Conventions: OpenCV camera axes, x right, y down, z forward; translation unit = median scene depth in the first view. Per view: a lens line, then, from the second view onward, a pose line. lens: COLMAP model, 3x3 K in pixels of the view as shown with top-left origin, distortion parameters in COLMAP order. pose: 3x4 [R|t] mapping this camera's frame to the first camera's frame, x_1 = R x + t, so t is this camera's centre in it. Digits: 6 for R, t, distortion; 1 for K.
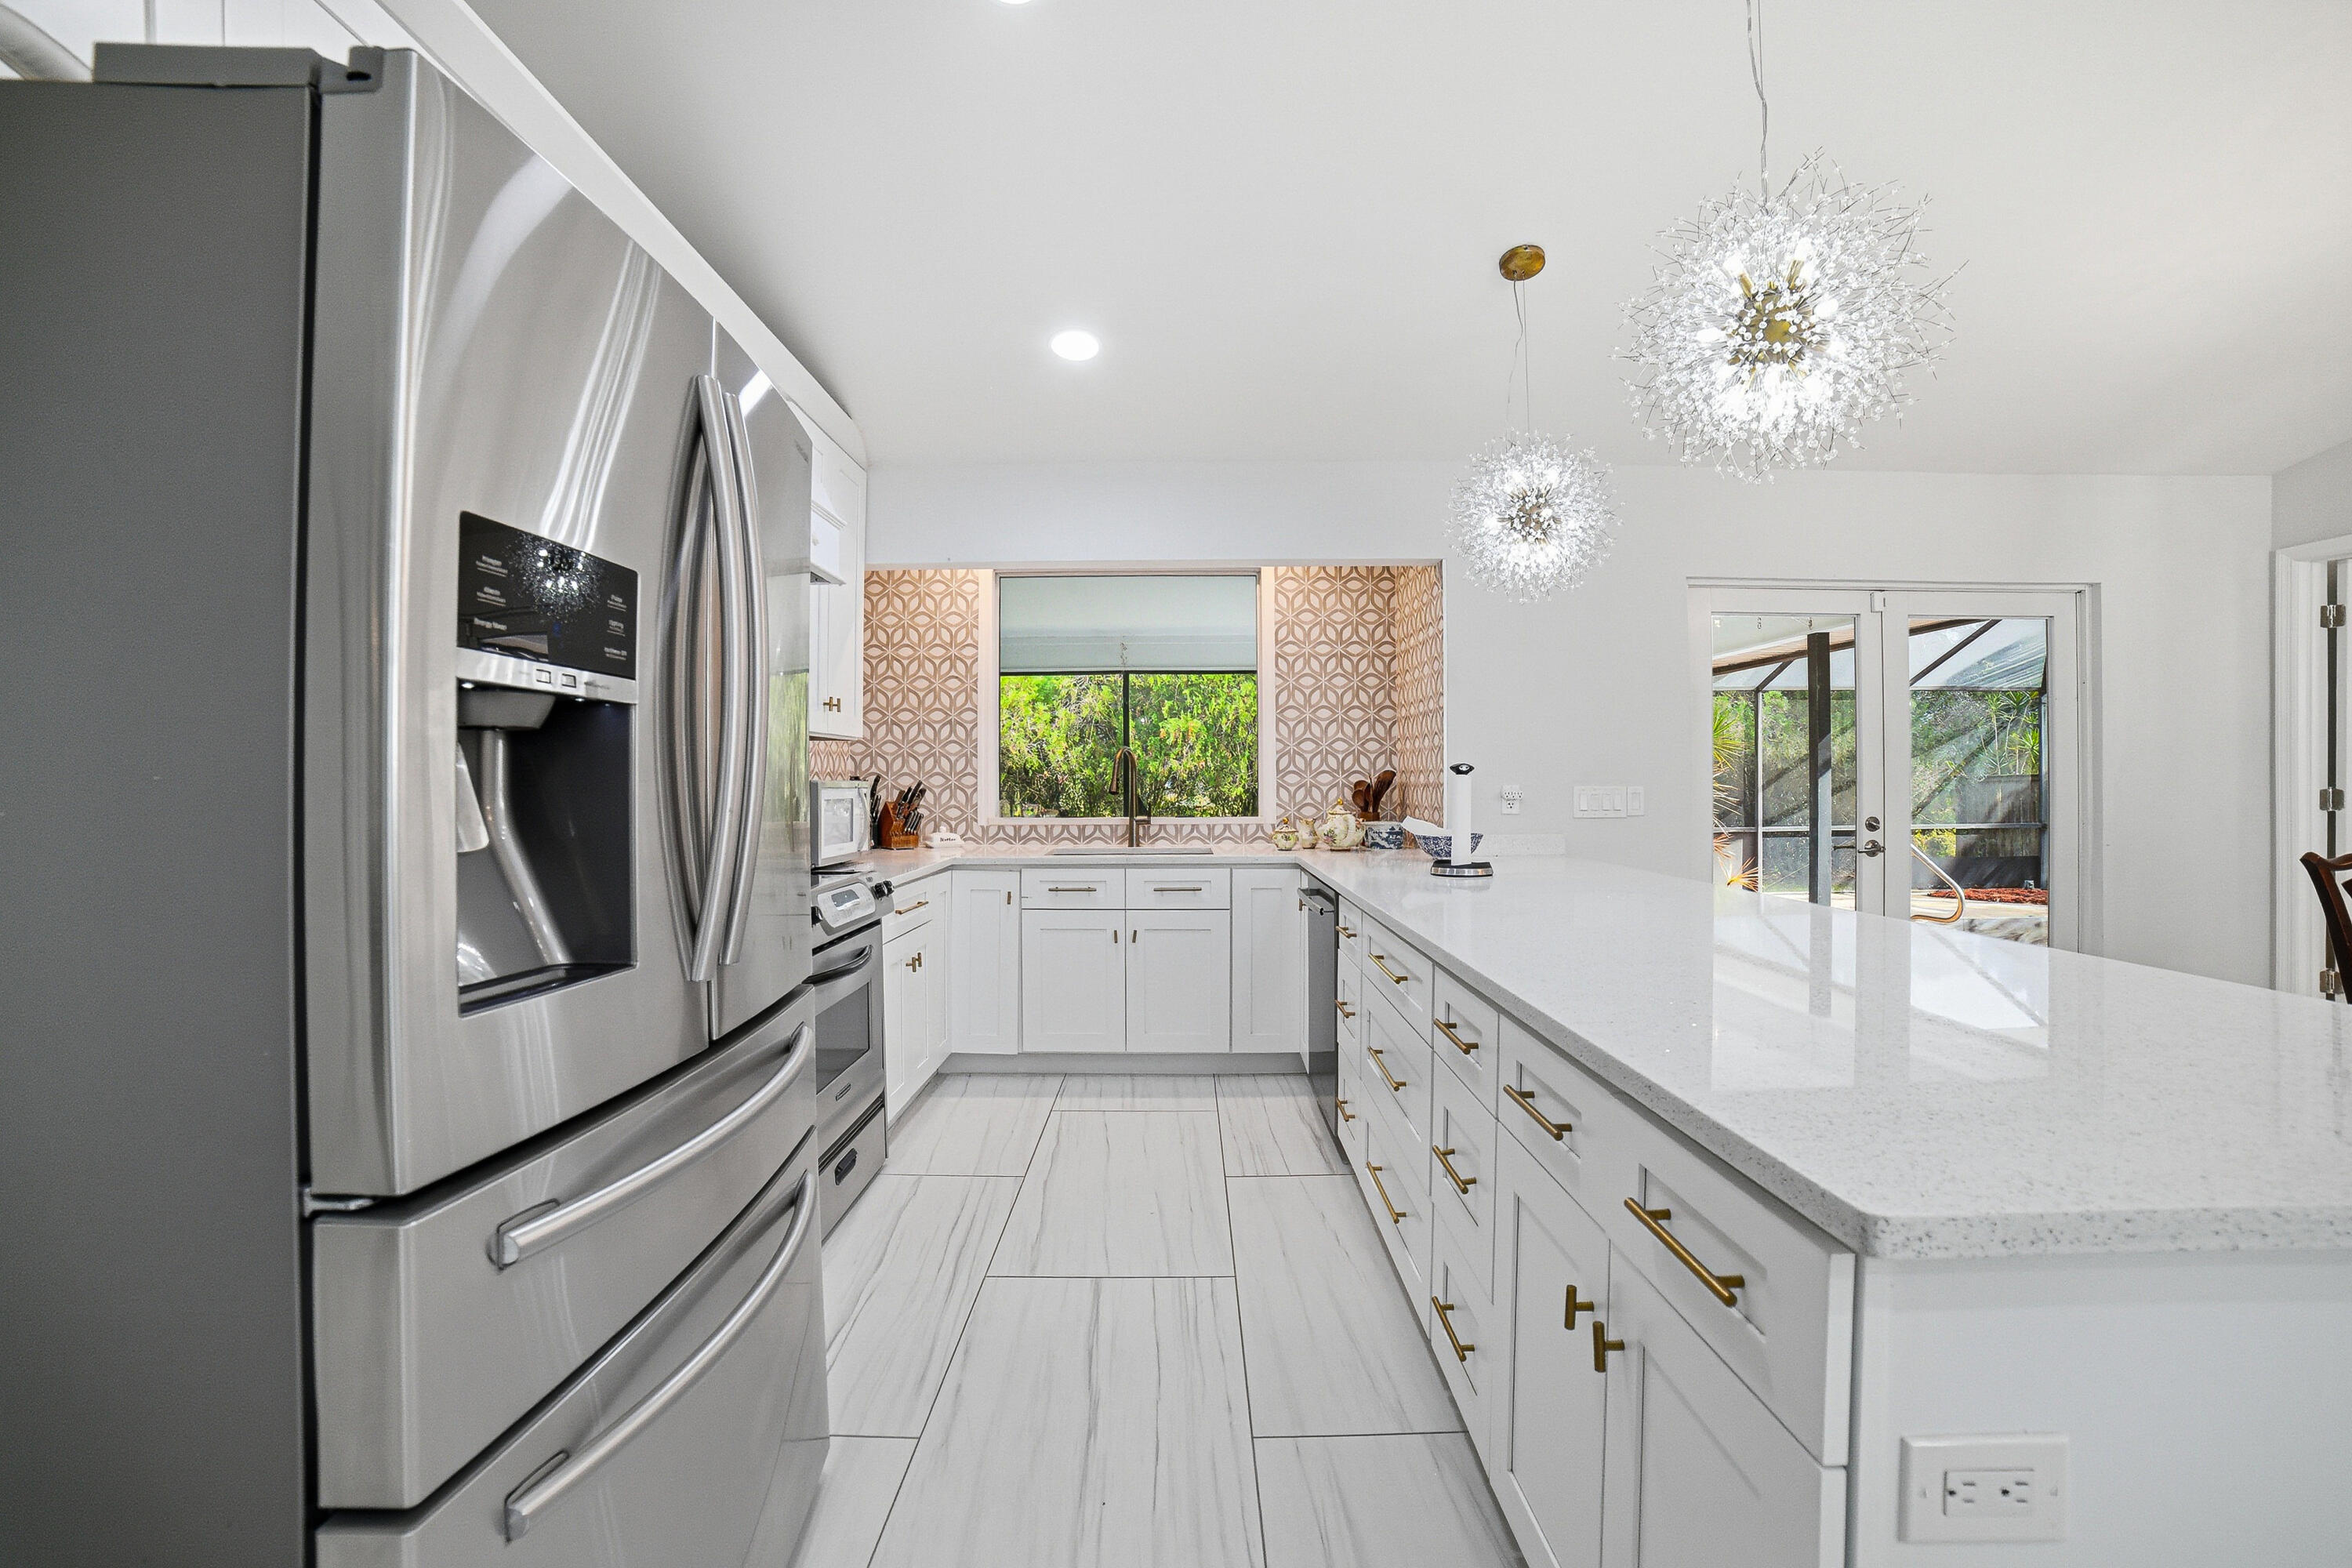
lens RADIAL K [[1003.6, 0, 1099.4], [0, 1003.6, 775.1], [0, 0, 1]] dist [-0.026406, -0.000181]
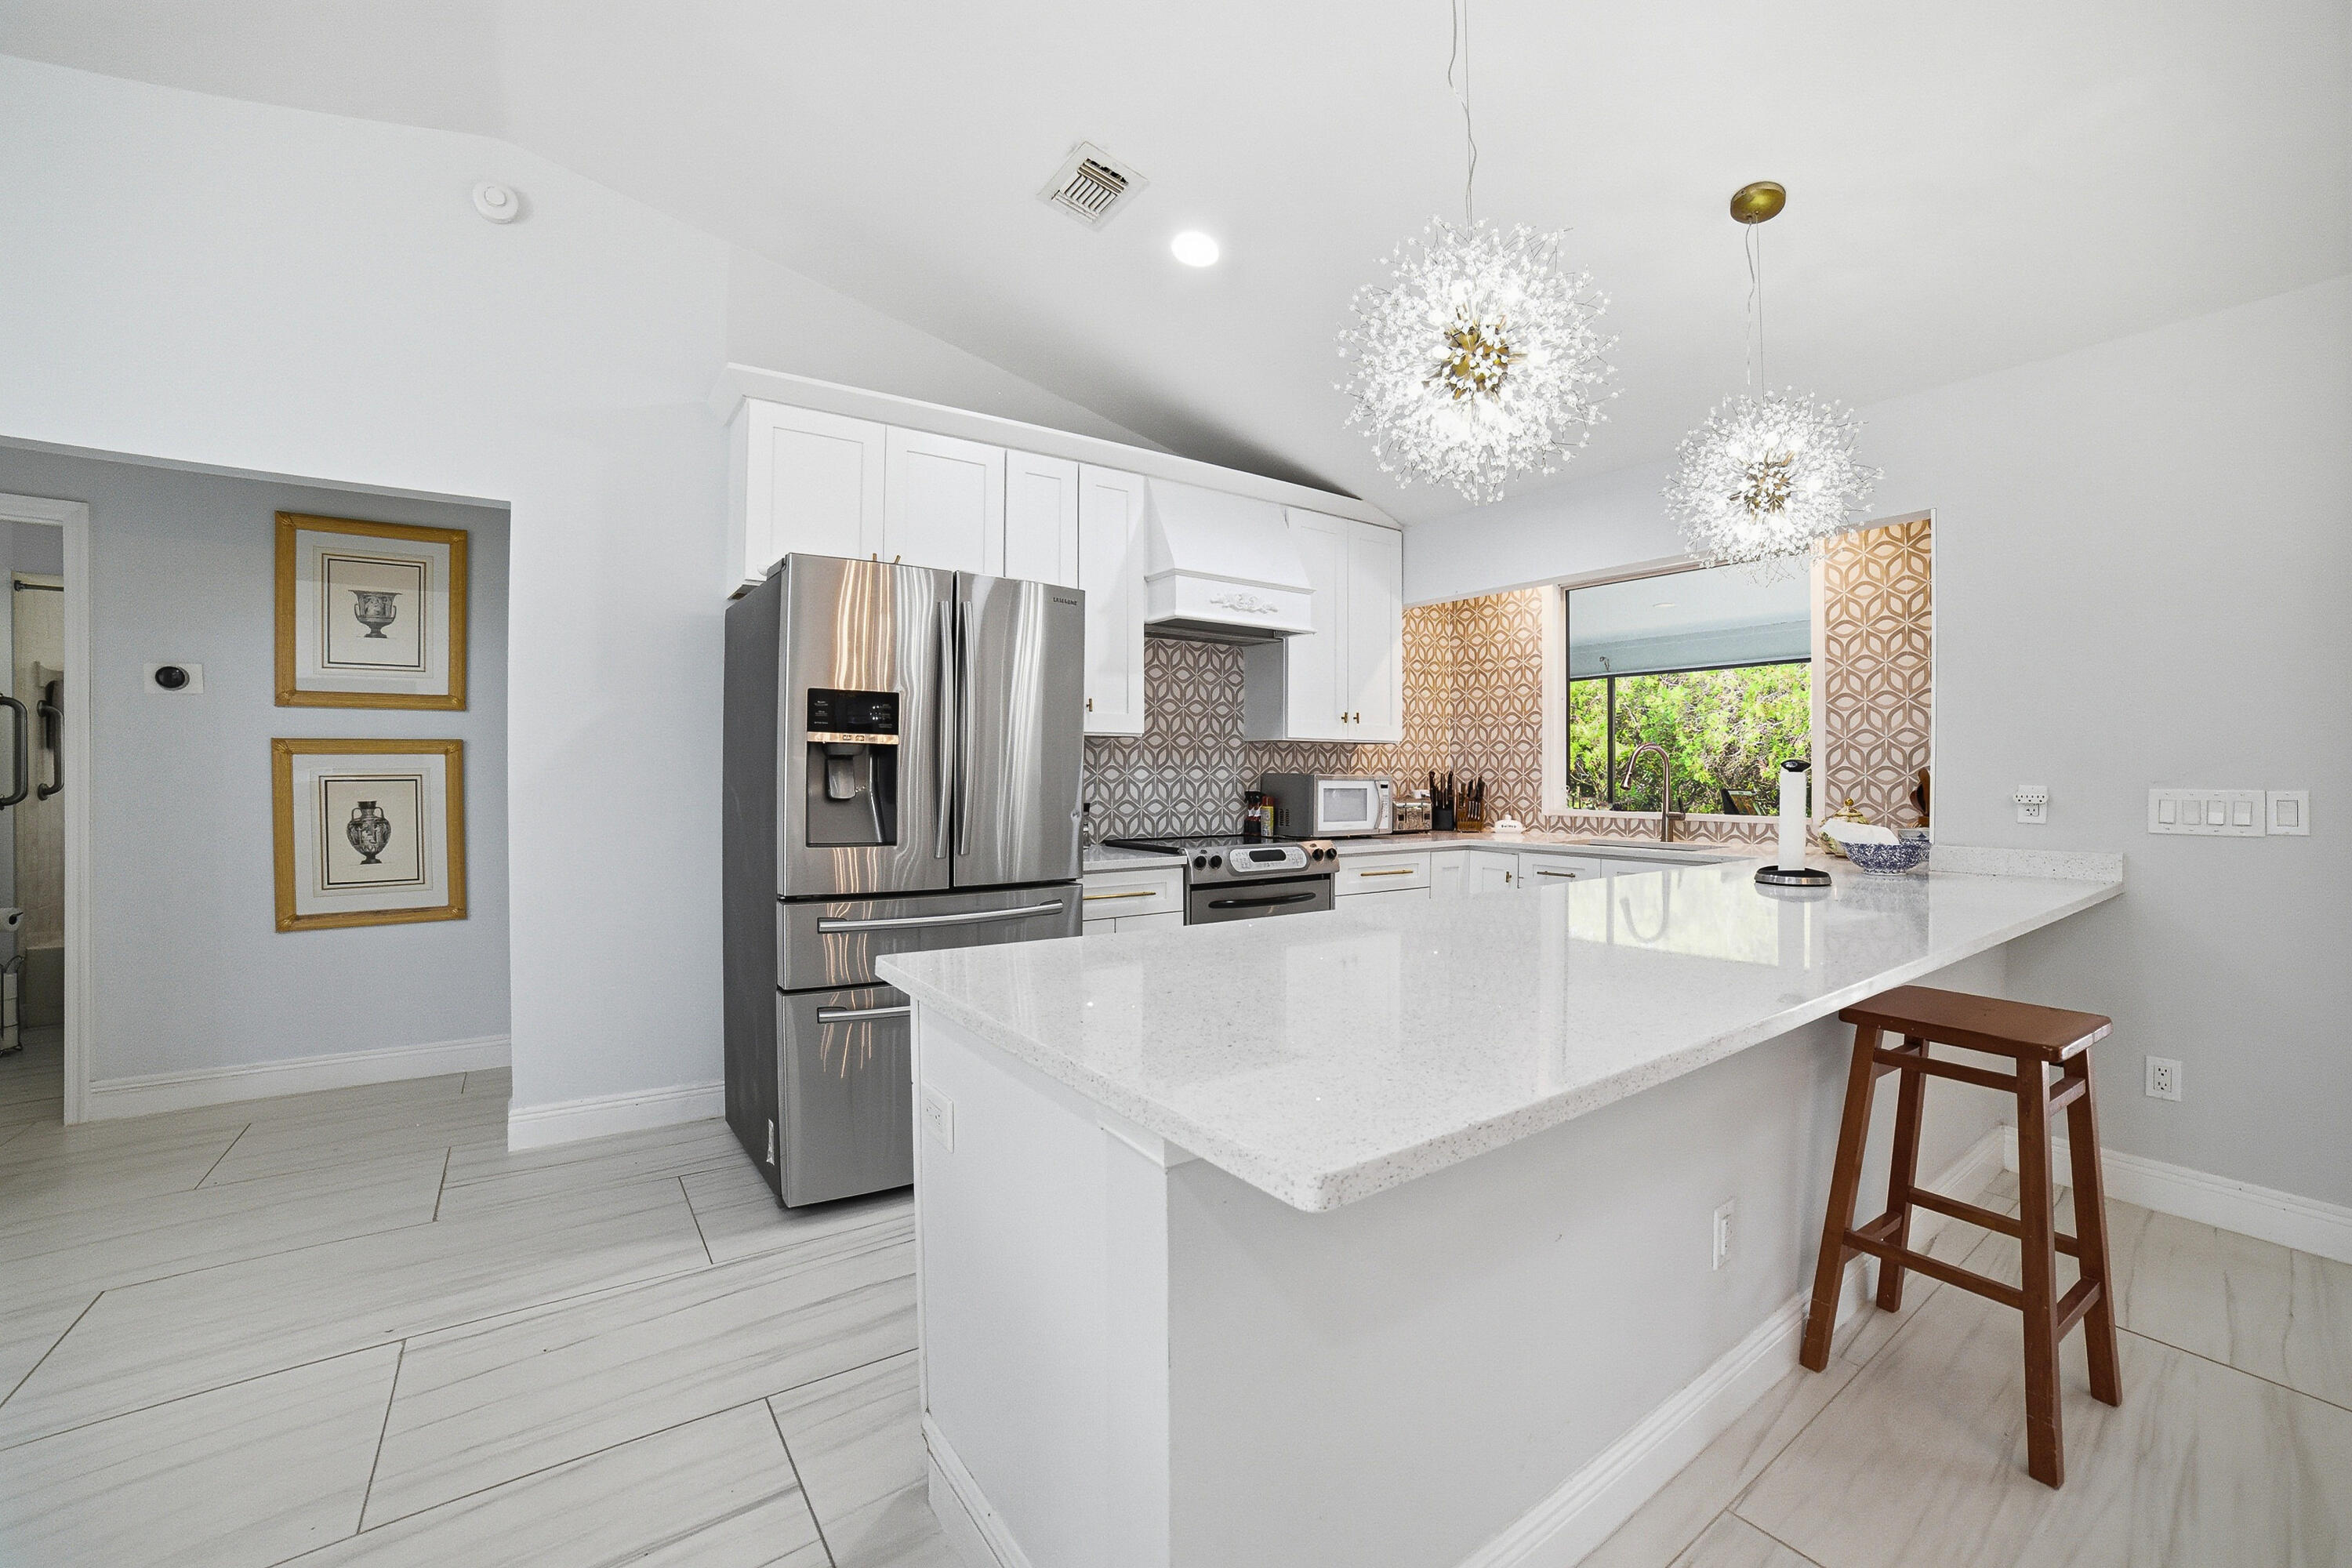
lens RADIAL K [[1003.6, 0, 1194.2], [0, 1003.6, 780.6], [0, 0, 1]] dist [-0.026406, -0.000181]
pose [[0.600703, 0.011533, -0.799389, 0.544328], [-0.000756, 0.999904, 0.013857, -0.003913], [0.799472, -0.007719, 0.600654, 0.014516]]
